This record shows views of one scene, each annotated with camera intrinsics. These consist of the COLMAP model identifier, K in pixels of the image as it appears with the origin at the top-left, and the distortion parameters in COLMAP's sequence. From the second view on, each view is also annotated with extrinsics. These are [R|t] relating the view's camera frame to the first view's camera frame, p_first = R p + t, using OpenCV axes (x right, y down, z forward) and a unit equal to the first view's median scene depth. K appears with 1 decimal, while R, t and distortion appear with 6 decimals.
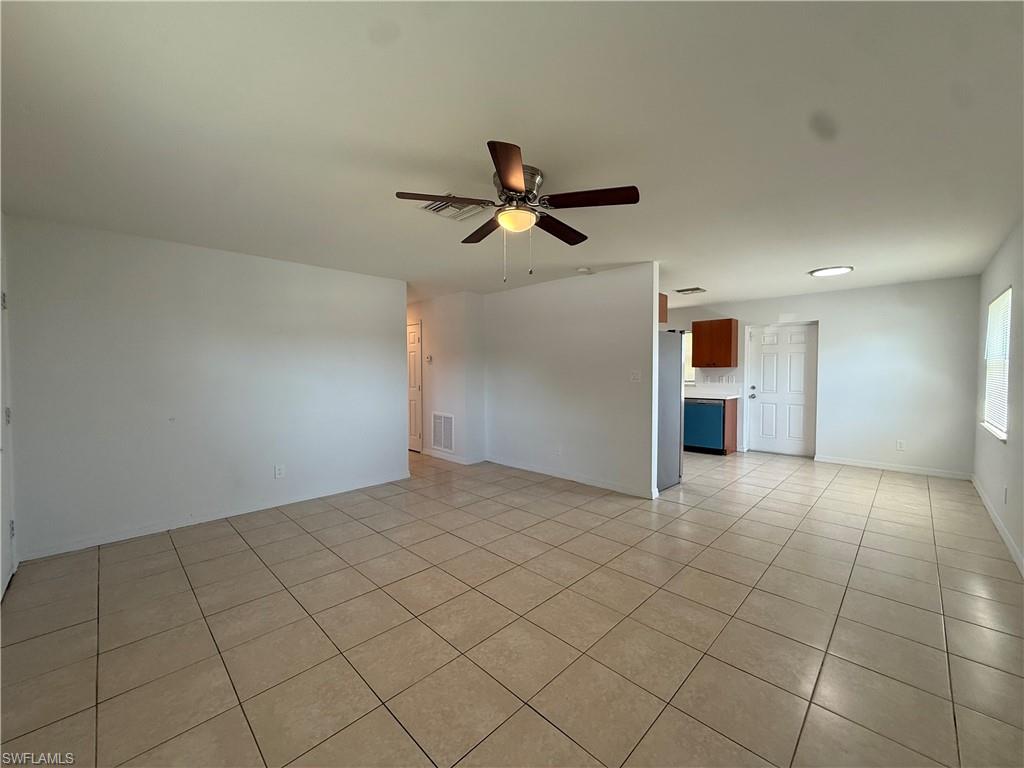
lens RADIAL K [[406.7, 0, 514.6], [0, 406.7, 381.2], [0, 0, 1]] dist [-0.000497, 0.000911]
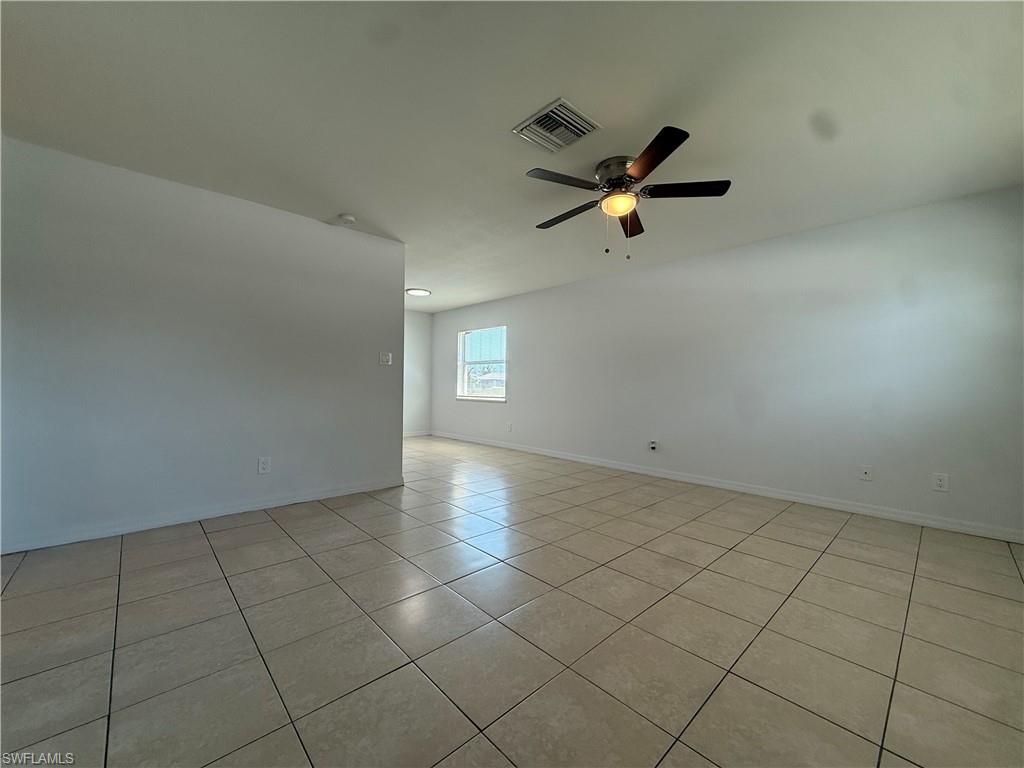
lens RADIAL K [[406.7, 0, 508.6], [0, 406.7, 385.6], [0, 0, 1]] dist [-0.000497, 0.000911]
pose [[0.048481, -0.000371, 0.998824, -0.927137], [0.016242, 0.999868, -0.000417, 0.085871], [-0.998692, 0.016243, 0.048481, 1.036273]]
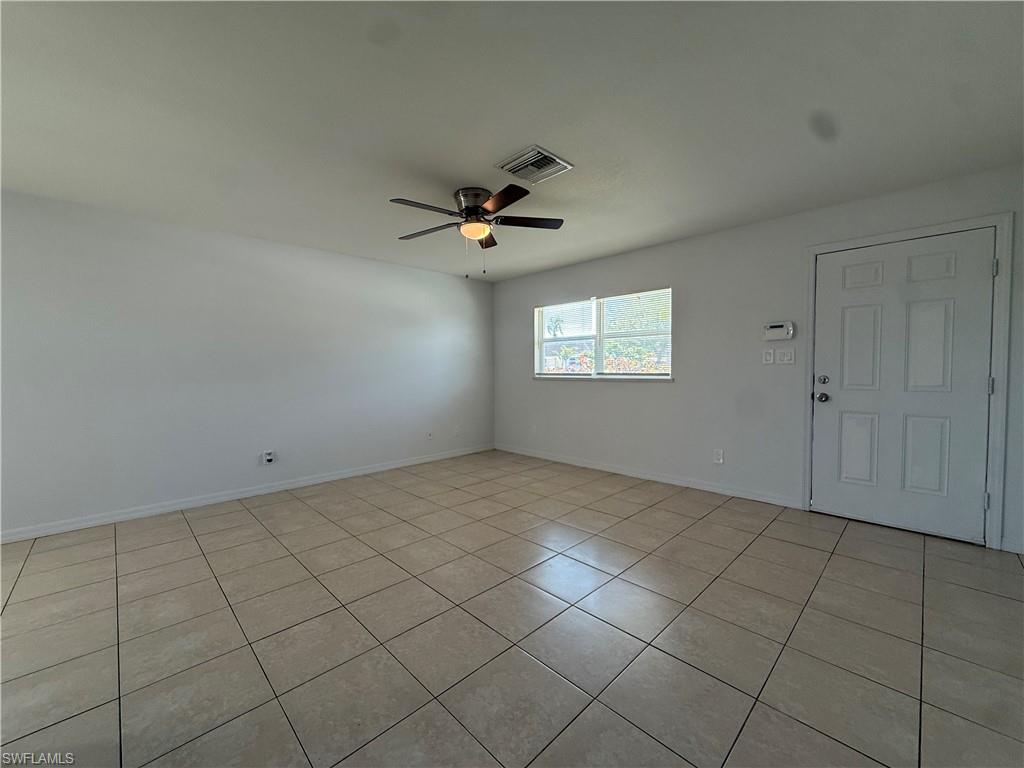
lens RADIAL K [[406.7, 0, 512.2], [0, 406.7, 384.8], [0, 0, 1]] dist [-0.000497, 0.000911]
pose [[-0.999788, 0.009884, 0.018044, -0.104336], [0.011112, 0.997538, 0.069237, 0.003639], [-0.017315, 0.069422, -0.997437, 1.889513]]
